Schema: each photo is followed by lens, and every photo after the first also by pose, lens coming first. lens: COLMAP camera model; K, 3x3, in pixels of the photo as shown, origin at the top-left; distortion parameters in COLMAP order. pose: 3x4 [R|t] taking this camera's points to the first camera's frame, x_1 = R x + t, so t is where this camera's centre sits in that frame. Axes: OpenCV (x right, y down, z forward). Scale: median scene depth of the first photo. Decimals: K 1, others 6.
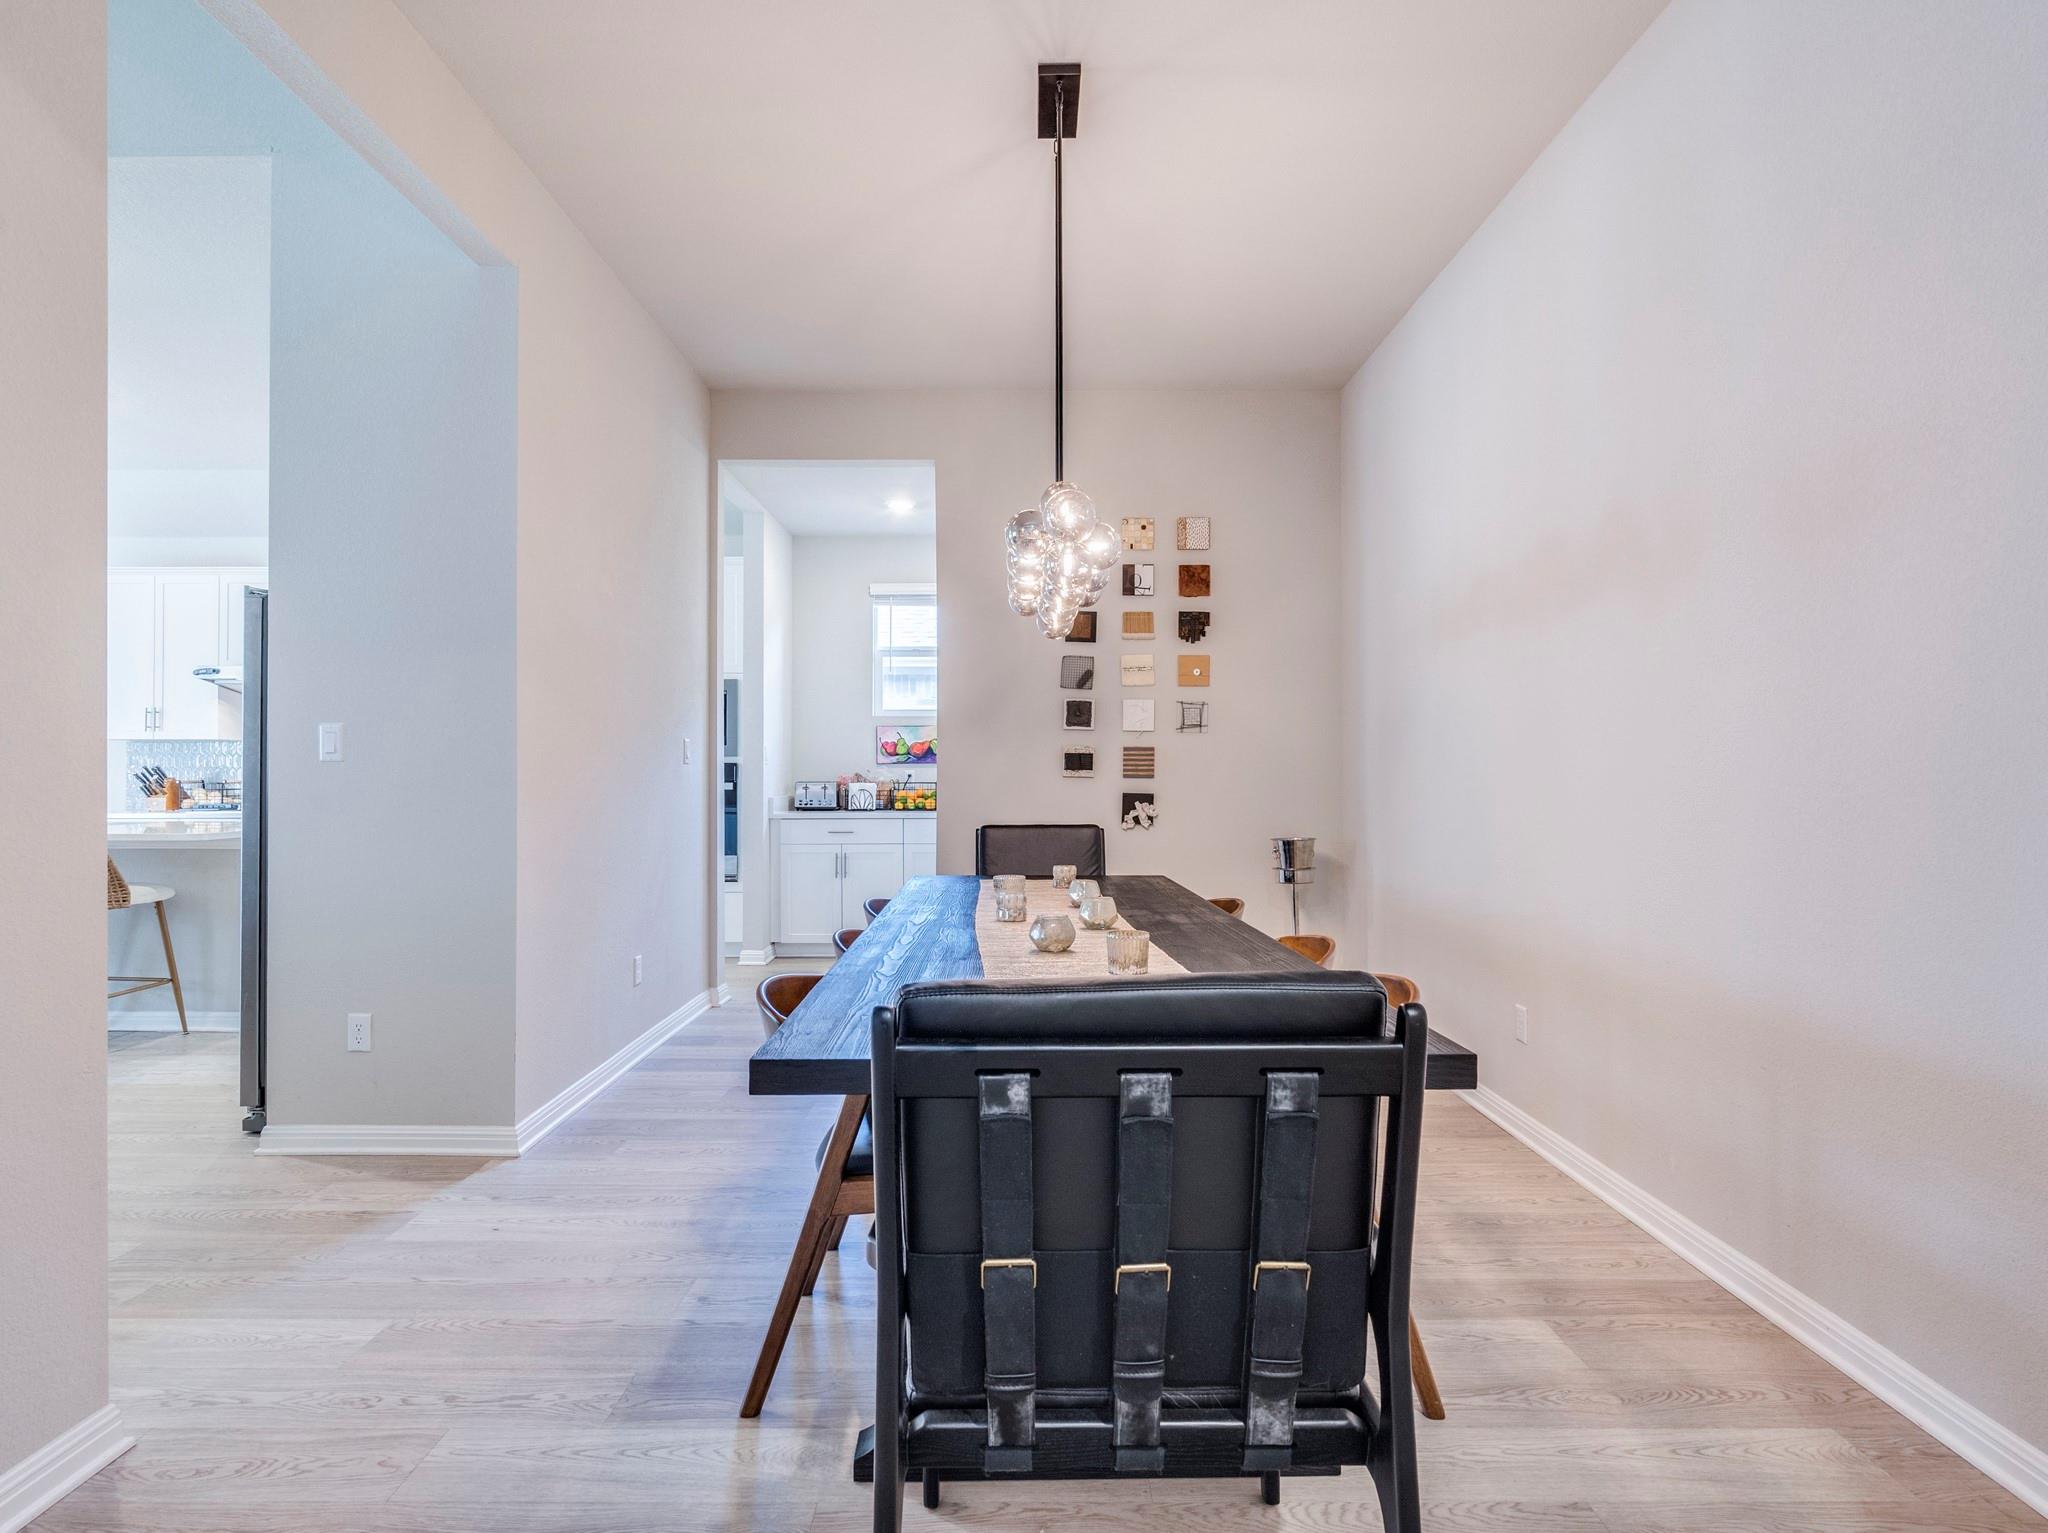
lens RADIAL K [[1057.0, 0, 1034.4], [0, 1057.0, 778.7], [0, 0, 1]] dist [0.000389, 0.000077]
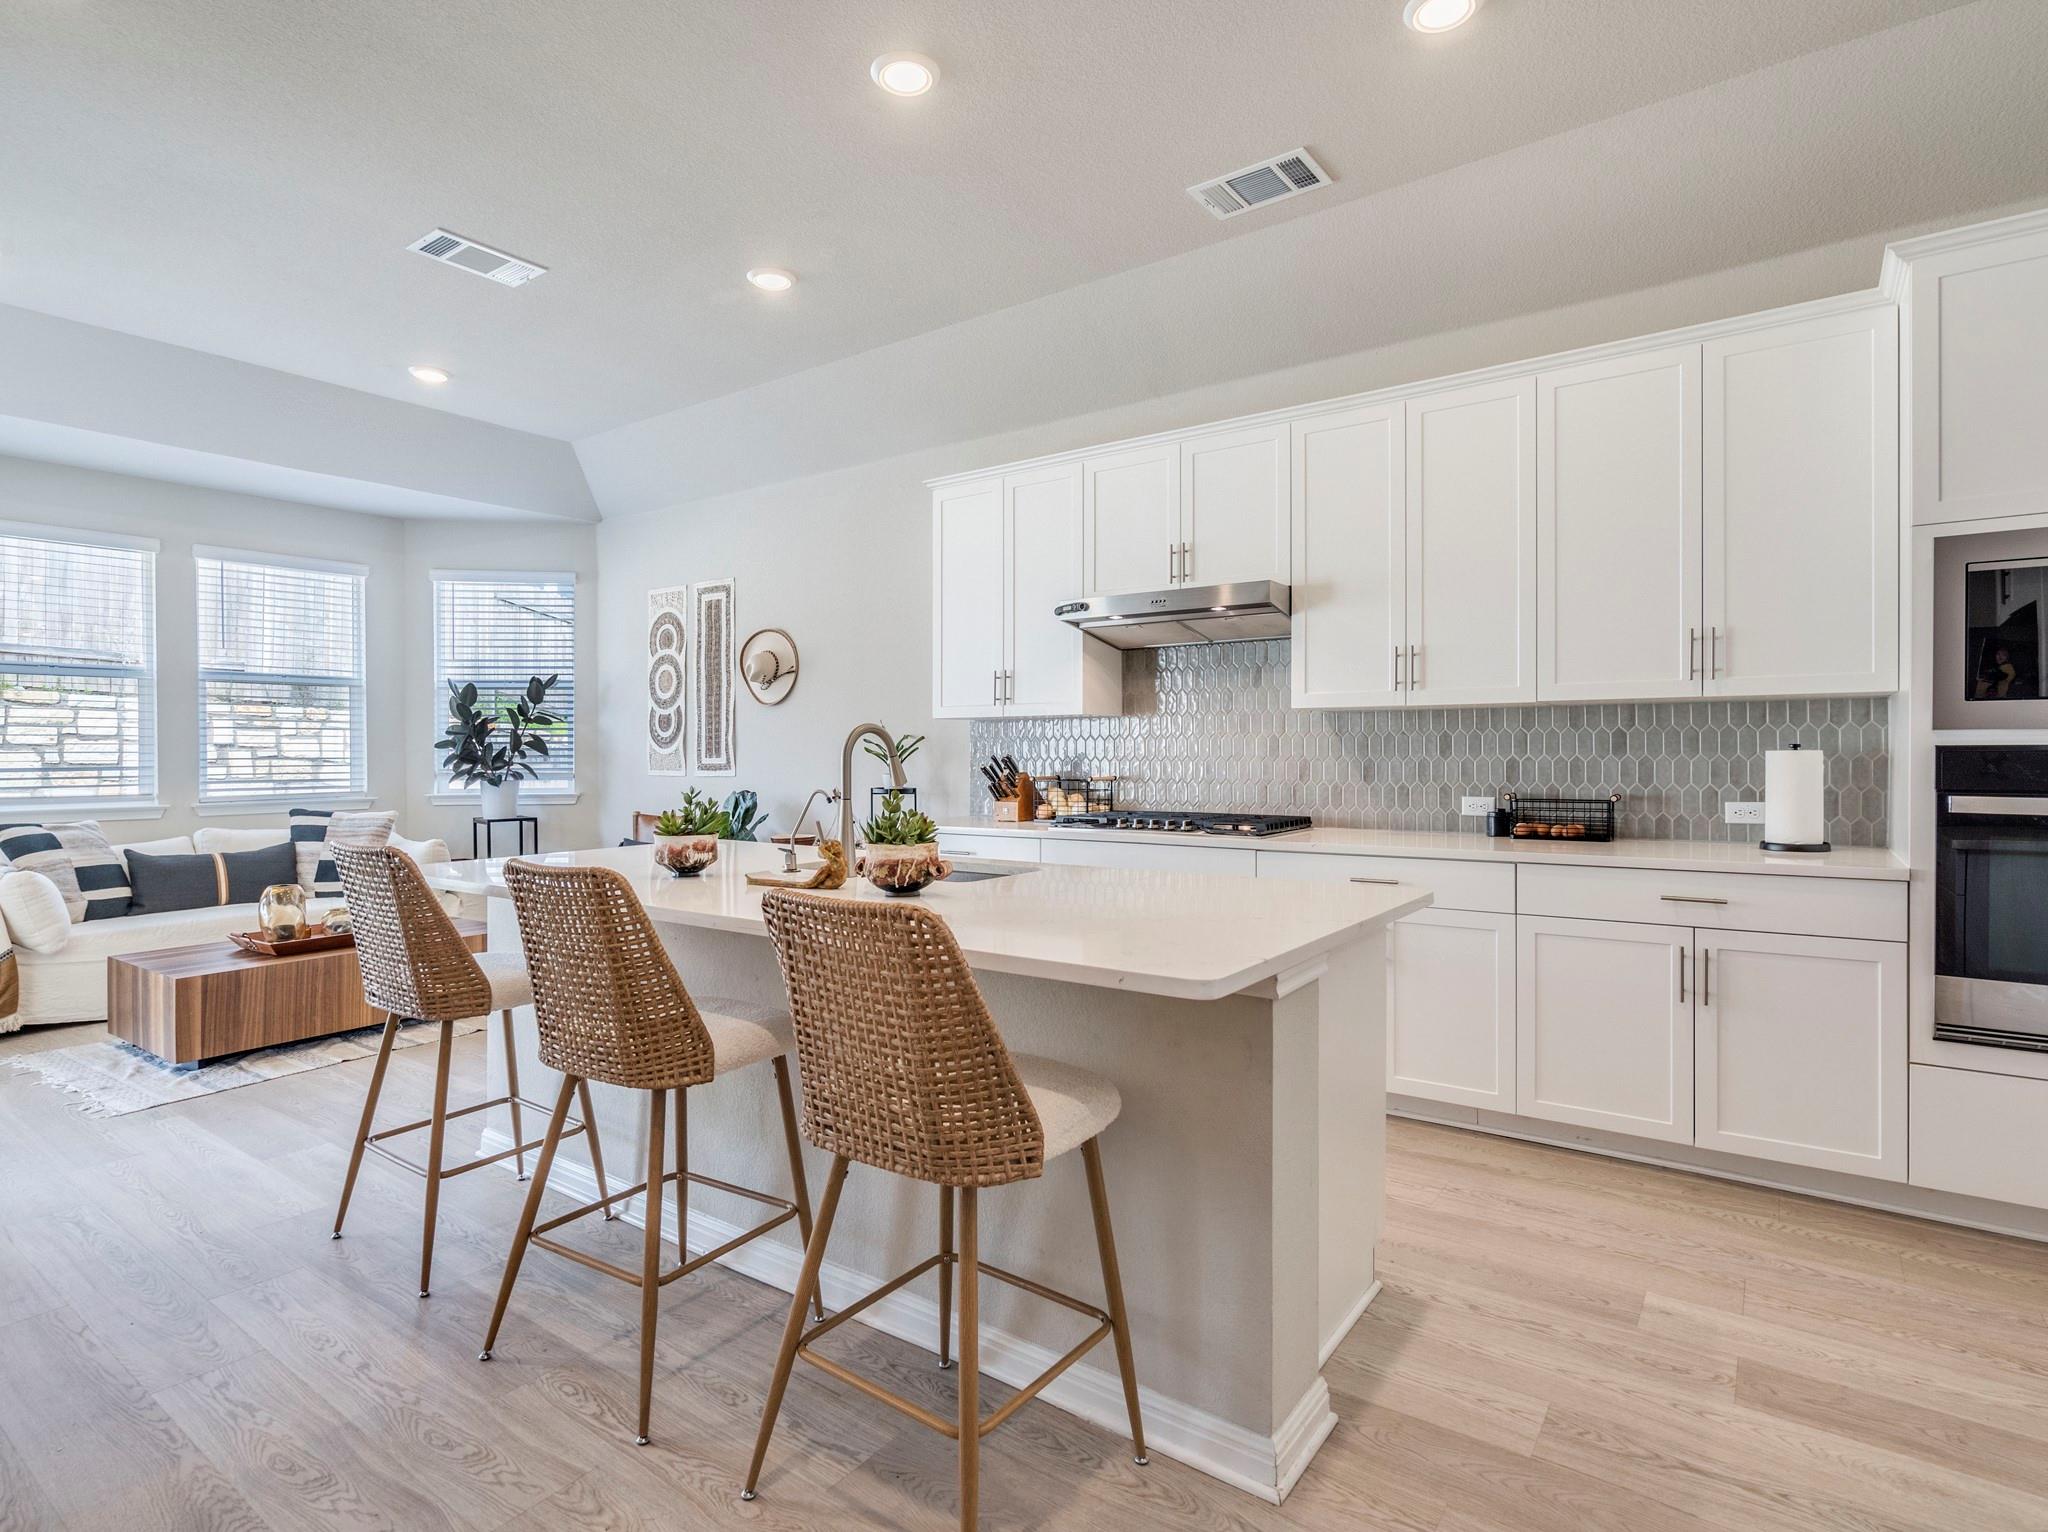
lens RADIAL K [[1066.7, 0, 1013.7], [0, 1066.7, 731.1], [0, 0, 1]] dist [-0.002272, 0.000821]
pose [[0.801450, -0.016658, -0.597830, -0.559831], [0.003514, 0.999726, -0.023146, -0.016112], [0.598052, 0.016449, 0.801289, 0.607793]]
